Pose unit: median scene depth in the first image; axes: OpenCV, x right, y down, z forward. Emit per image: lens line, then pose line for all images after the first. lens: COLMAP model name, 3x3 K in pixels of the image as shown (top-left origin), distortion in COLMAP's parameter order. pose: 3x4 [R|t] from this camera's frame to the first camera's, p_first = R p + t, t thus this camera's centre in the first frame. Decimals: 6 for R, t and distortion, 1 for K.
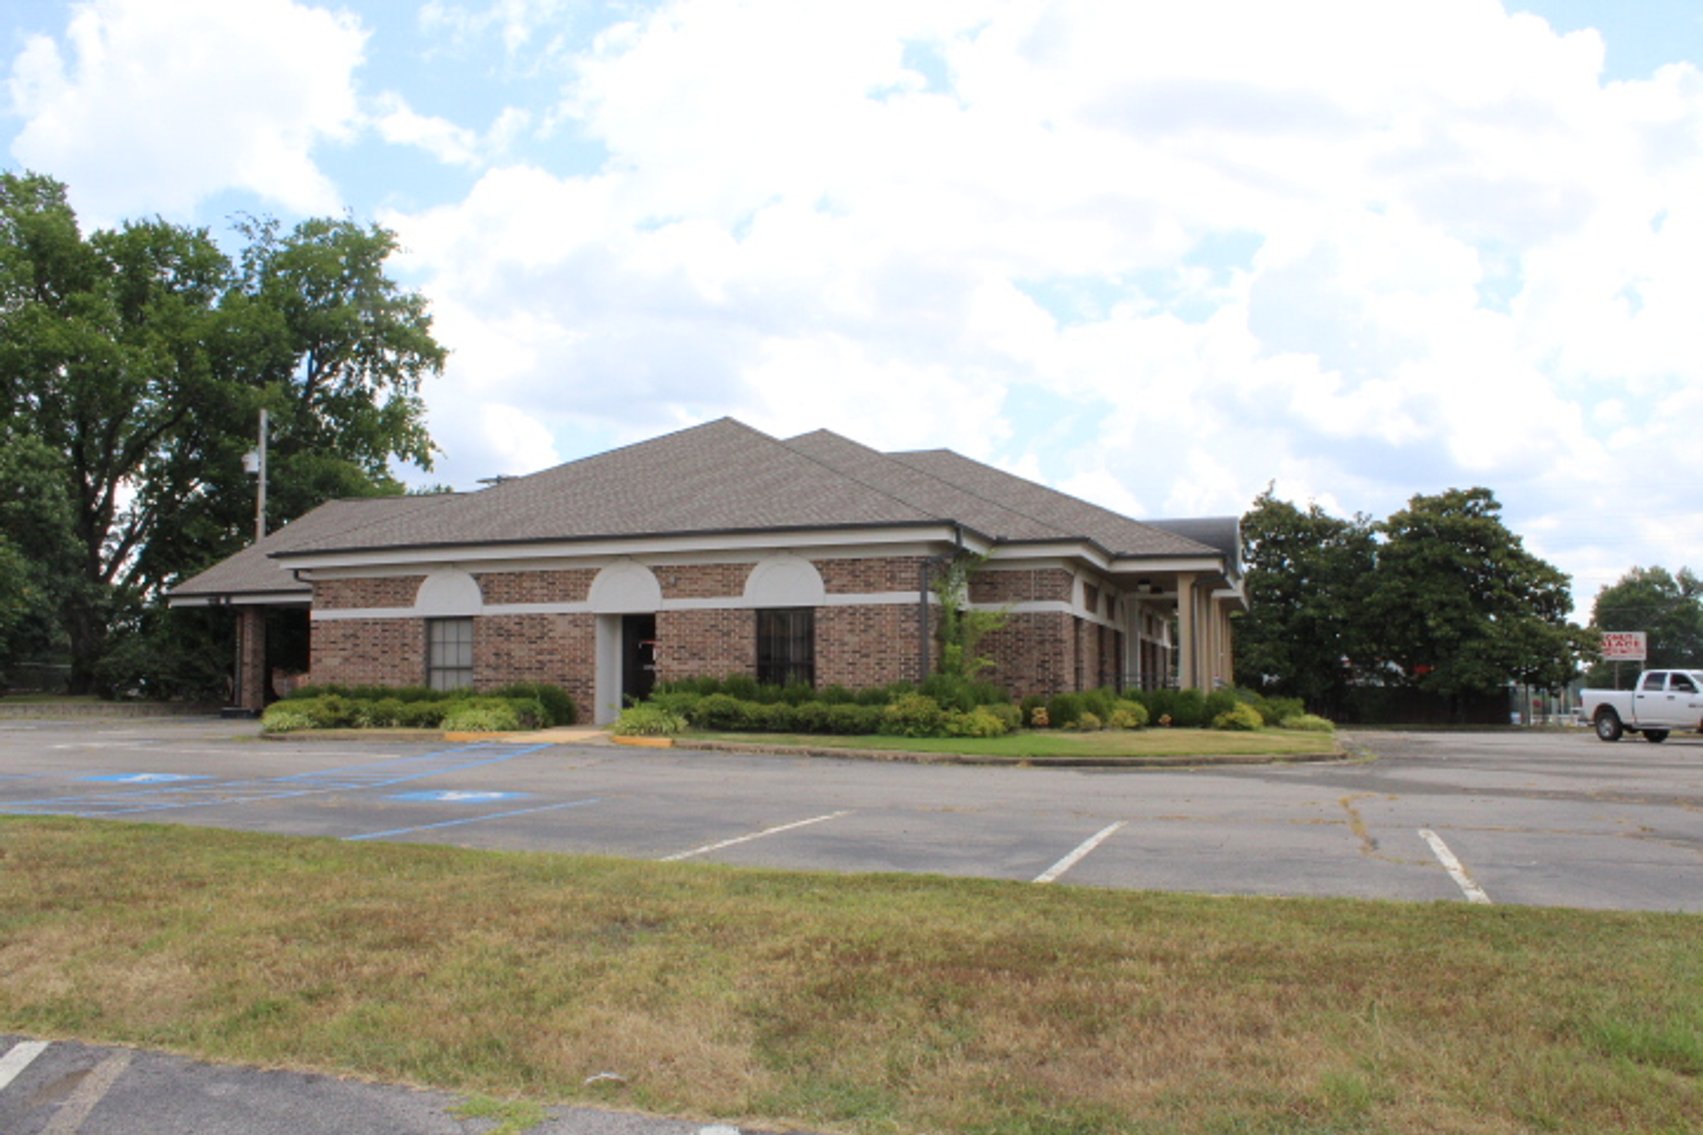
lens RADIAL K [[1427.6, 0, 851.5], [0, 1427.6, 567.5], [0, 0, 1]] dist [-0.127813, 0.001474]
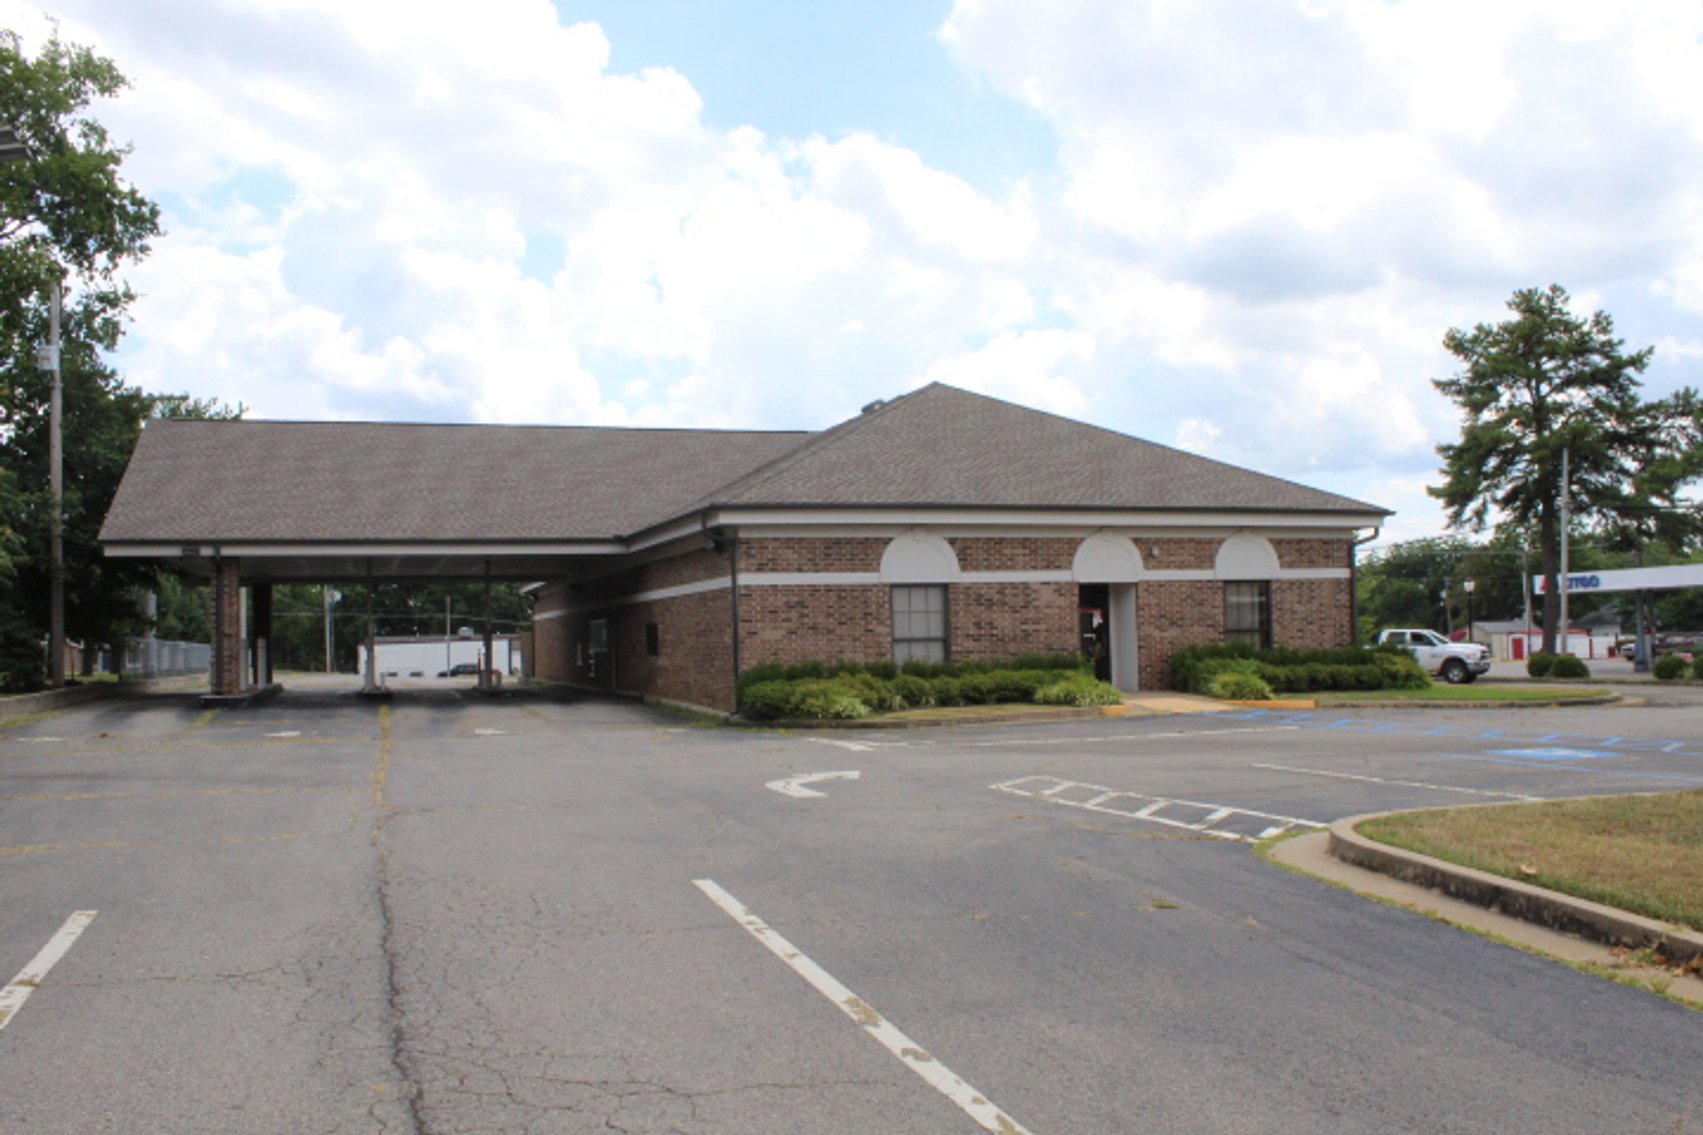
lens RADIAL K [[1427.6, 0, 851.5], [0, 1427.6, 567.5], [0, 0, 1]] dist [-0.127813, 0.001474]
pose [[0.786921, 0.017855, 0.616796, -0.913438], [-0.037480, 0.999119, 0.018895, 0.008542], [-0.615915, -0.037987, 0.786897, 0.304684]]
